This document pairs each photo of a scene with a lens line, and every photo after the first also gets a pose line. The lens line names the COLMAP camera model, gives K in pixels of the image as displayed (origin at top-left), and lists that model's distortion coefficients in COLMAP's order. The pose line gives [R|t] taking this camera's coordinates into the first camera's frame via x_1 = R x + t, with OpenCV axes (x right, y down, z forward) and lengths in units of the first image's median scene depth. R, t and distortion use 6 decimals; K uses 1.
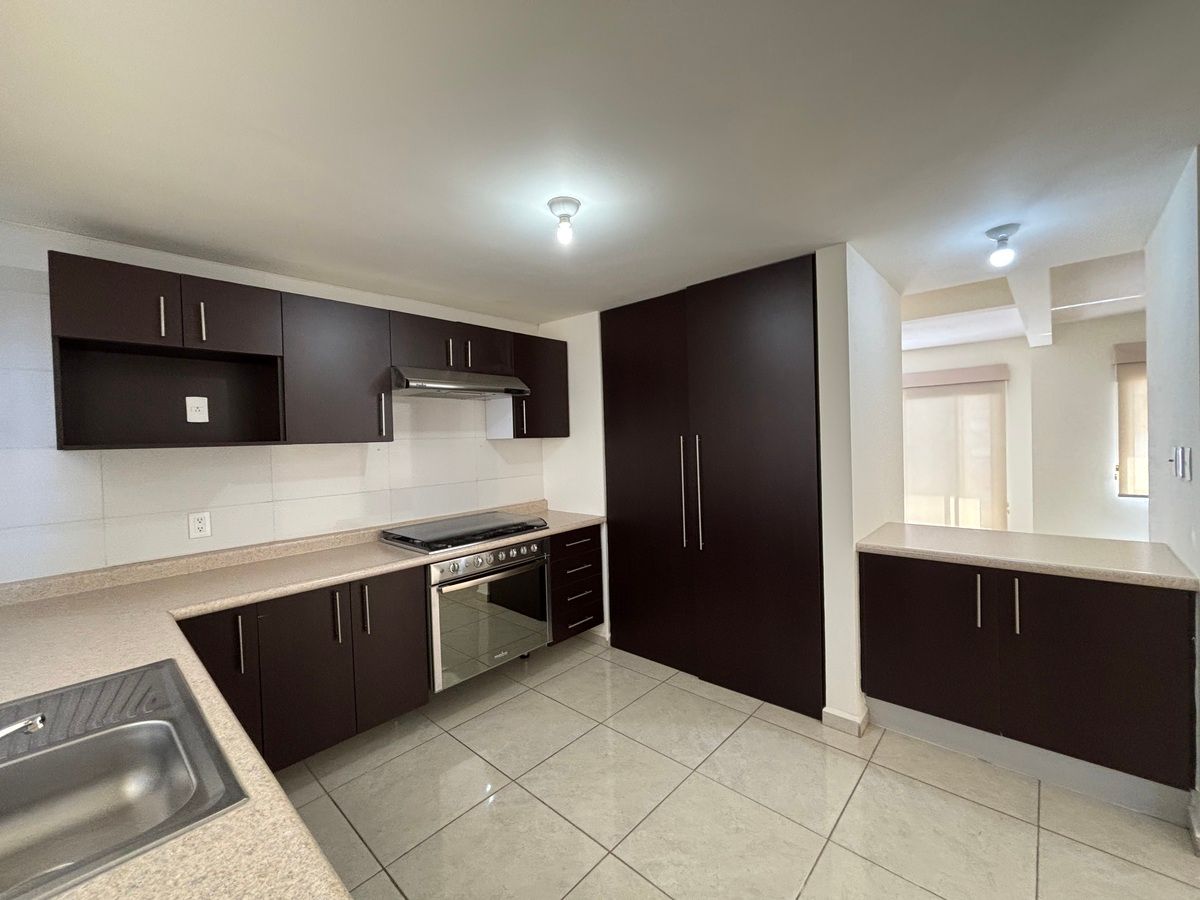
lens RADIAL K [[488.2, 0, 603.8], [0, 488.2, 447.3], [0, 0, 1]] dist [0.003411, -0.000047]
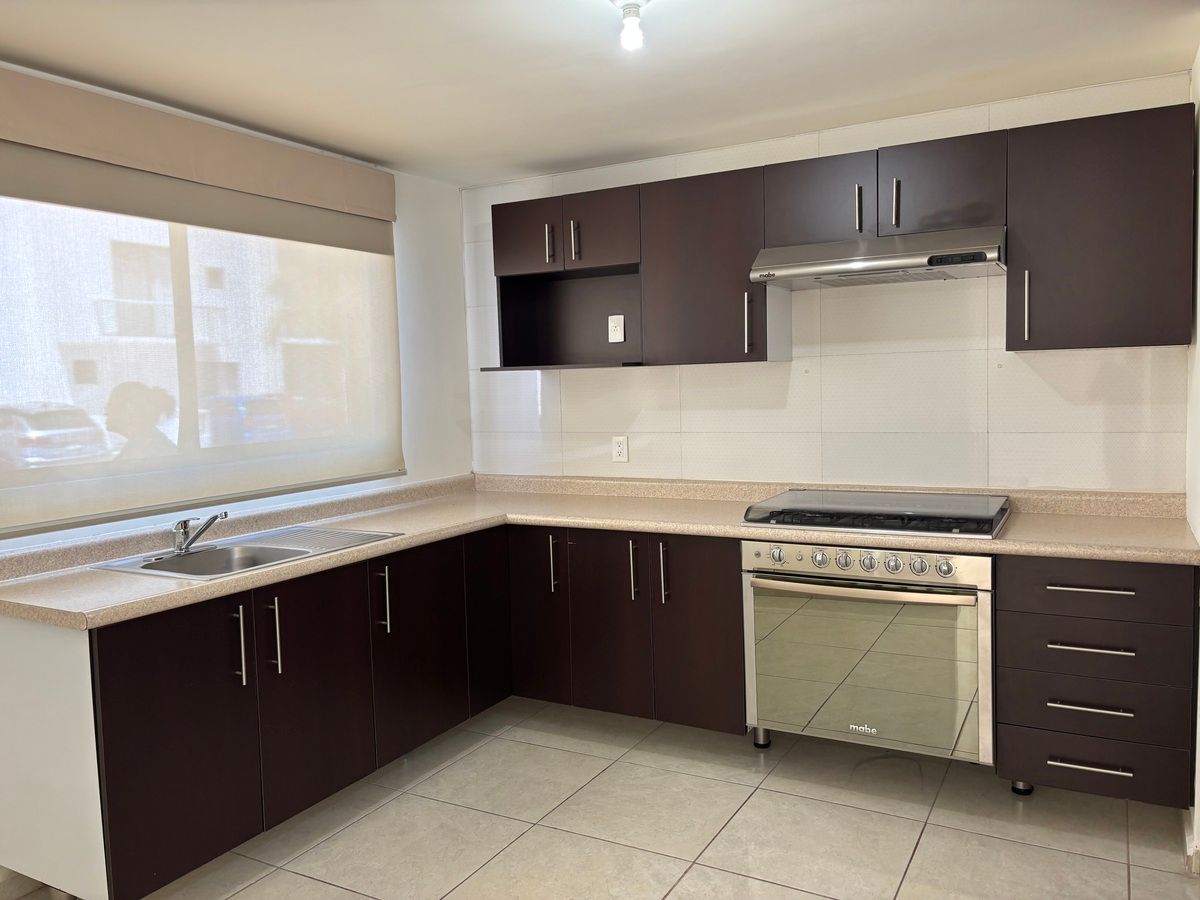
lens RADIAL K [[913.6, 0, 601.2], [0, 913.6, 448.6], [0, 0, 1]] dist [0.052115, -0.045904]
pose [[0.229953, 0.090123, -0.969020, 0.841110], [0.001214, 0.995676, 0.092890, -0.008890], [0.973201, -0.022536, 0.228850, 0.513668]]
